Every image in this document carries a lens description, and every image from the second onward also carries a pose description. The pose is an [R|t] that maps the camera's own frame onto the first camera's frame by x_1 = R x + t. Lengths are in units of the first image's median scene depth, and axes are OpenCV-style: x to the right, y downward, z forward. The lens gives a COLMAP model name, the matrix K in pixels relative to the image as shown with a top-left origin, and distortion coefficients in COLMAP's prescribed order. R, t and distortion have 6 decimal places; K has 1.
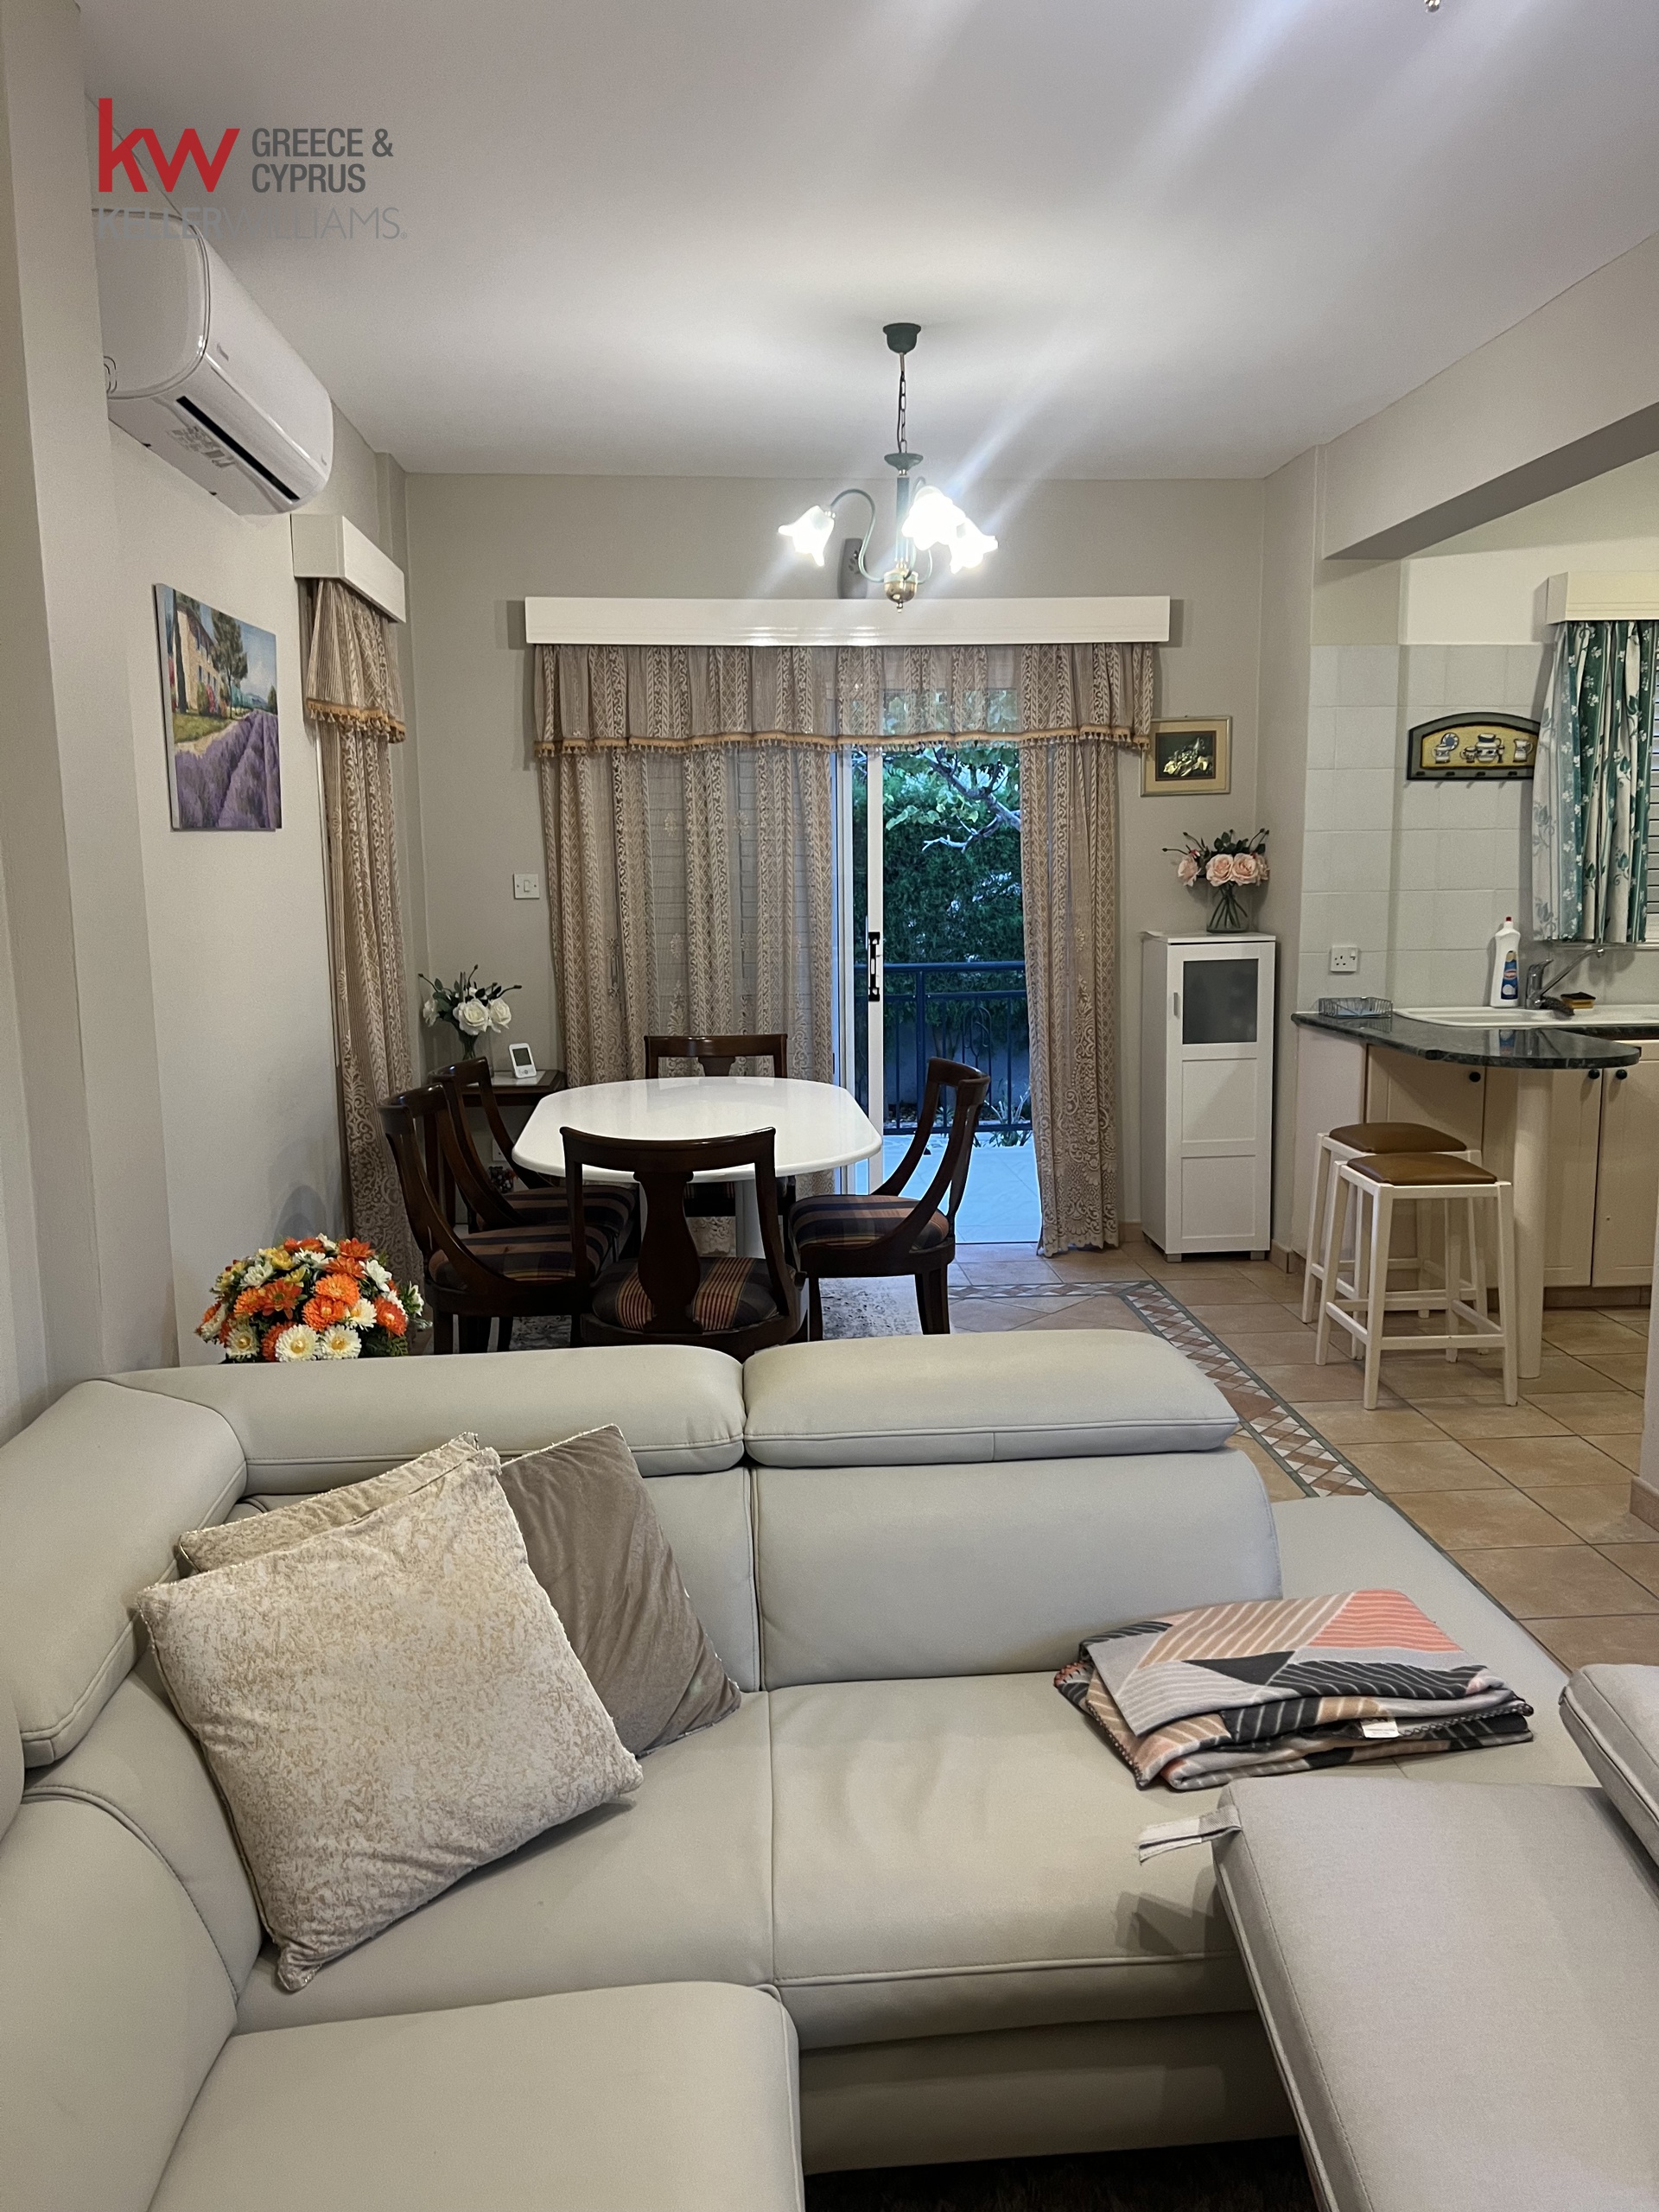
lens RADIAL K [[1669.1, 0, 824.2], [0, 1669.1, 1095.7], [0, 0, 1]] dist [0.052667, -0.055977]
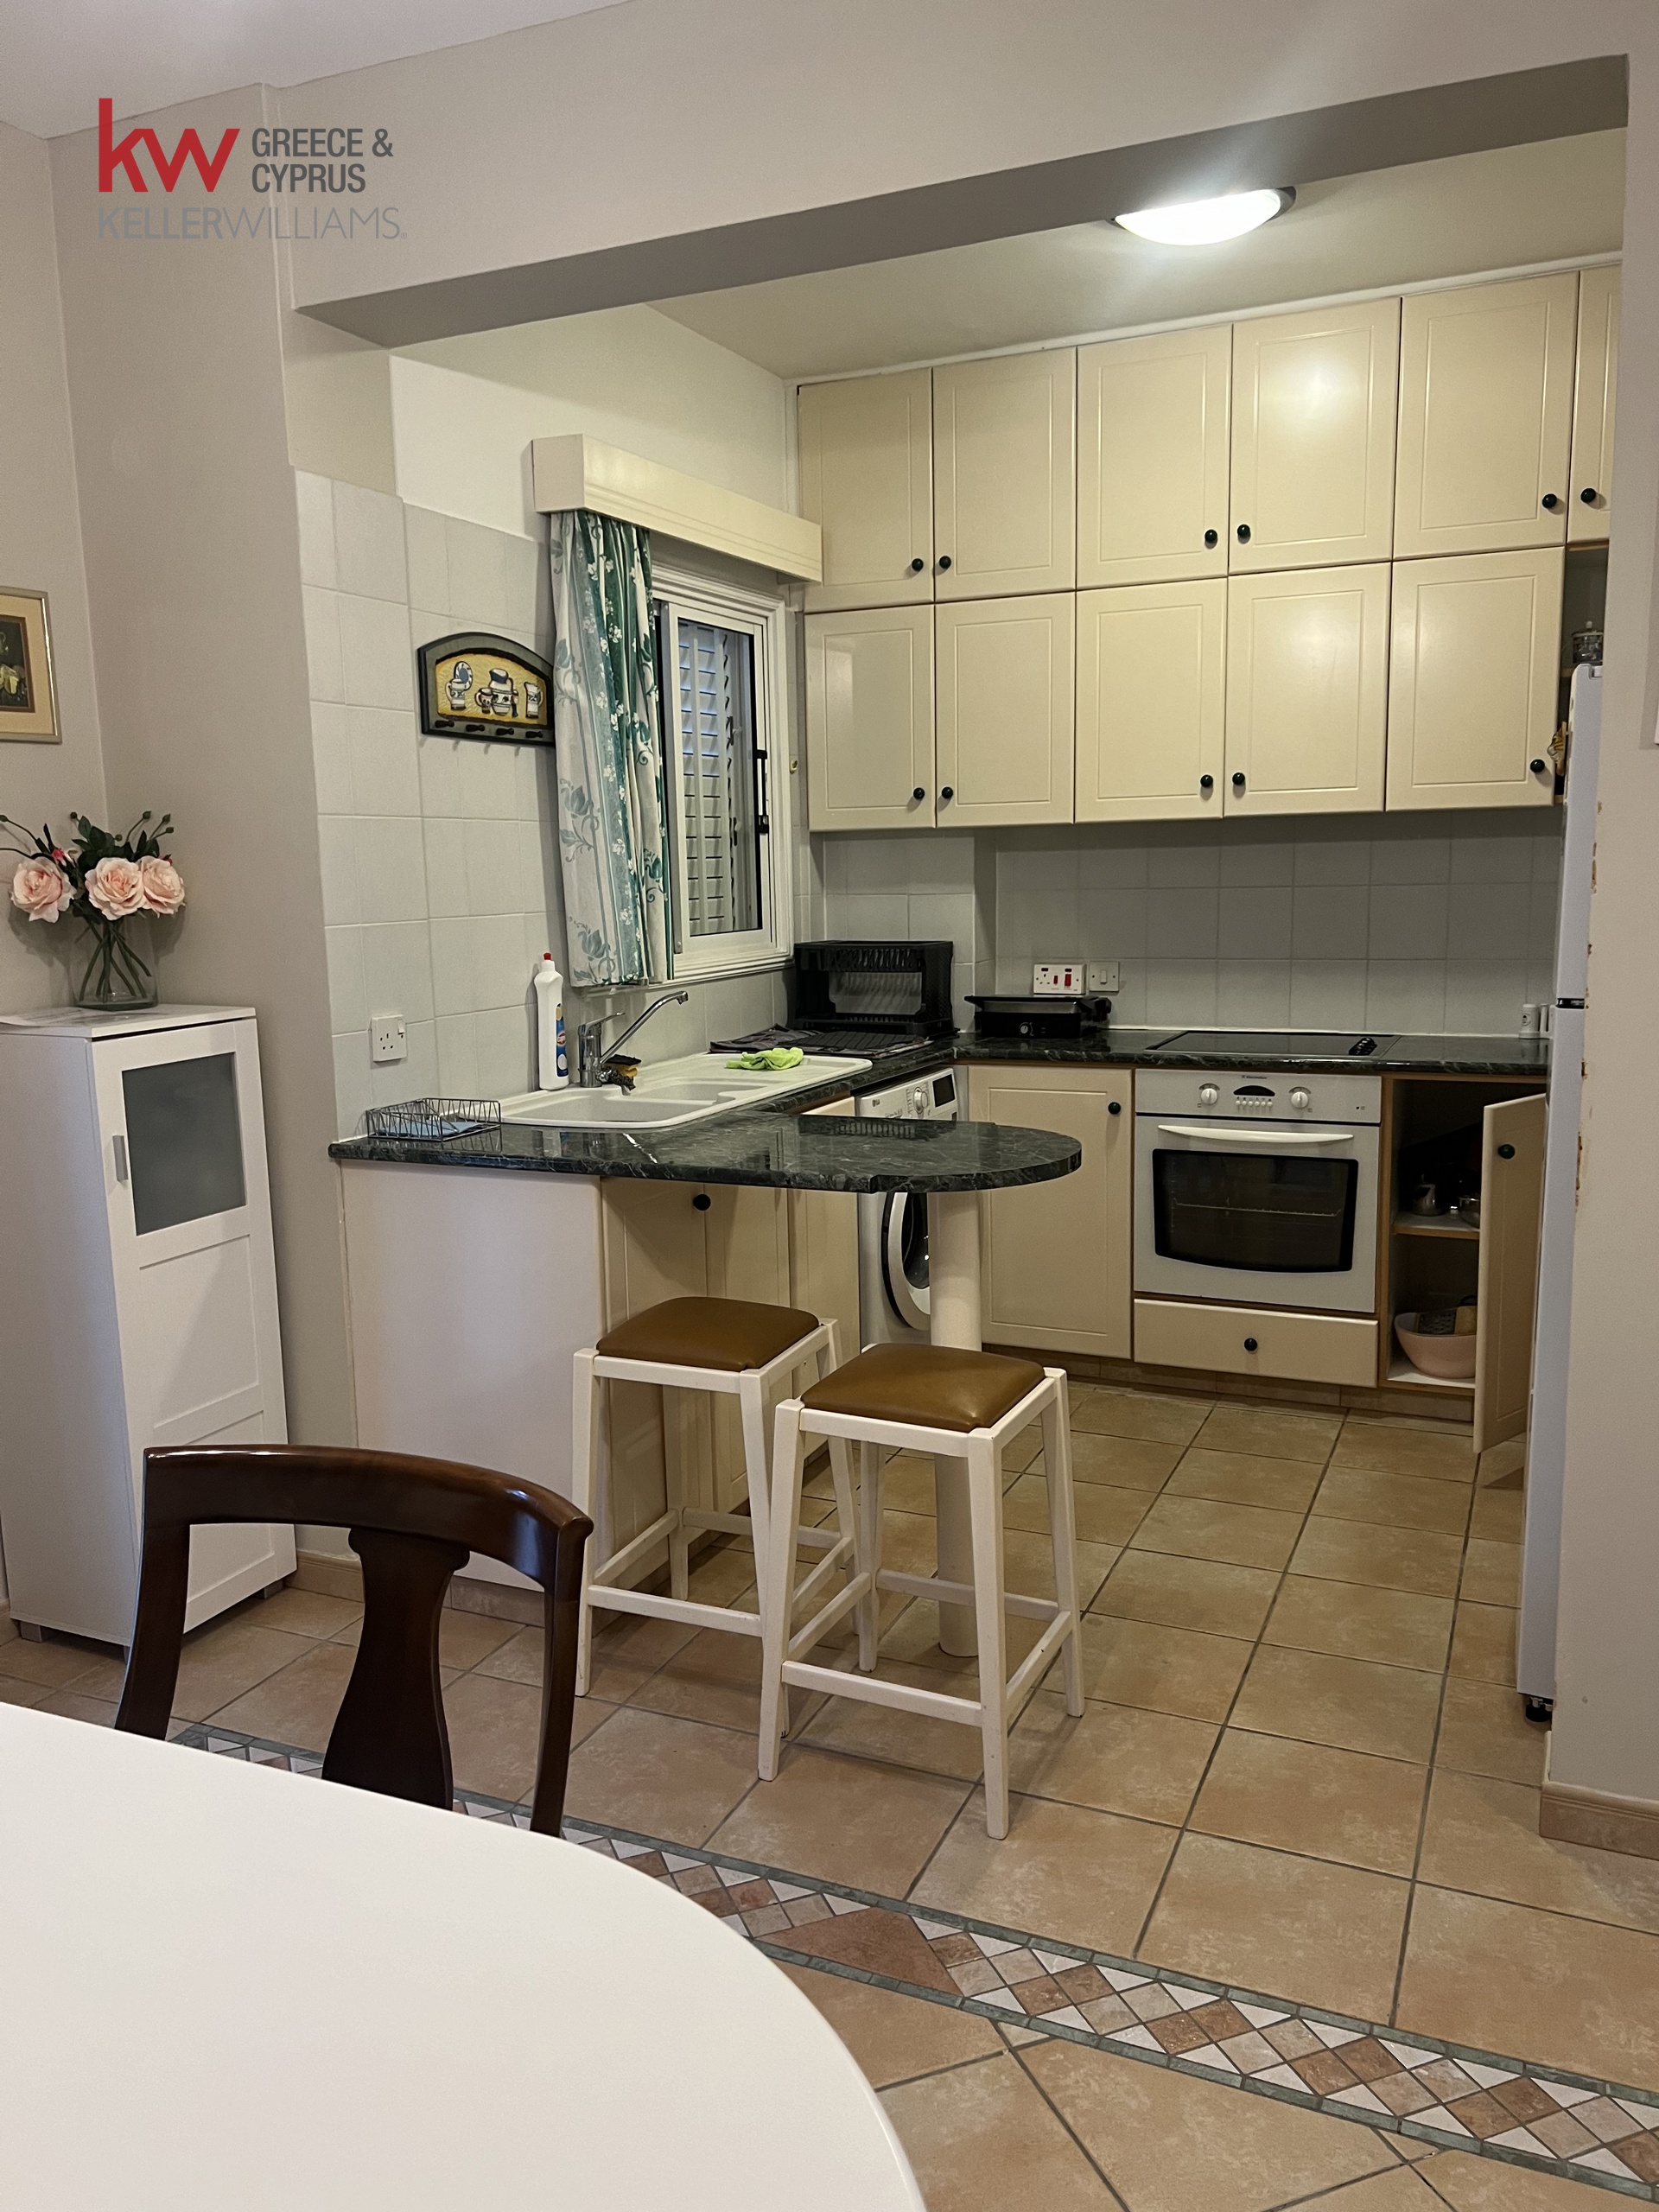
lens RADIAL K [[1669.1, 0, 829.6], [0, 1669.1, 1111.0], [0, 0, 1]] dist [0.052667, -0.055977]
pose [[0.479426, -0.129593, 0.867961, -0.119802], [0.144138, 0.987233, 0.067786, -0.074509], [-0.865664, 0.092608, 0.491985, 0.592903]]
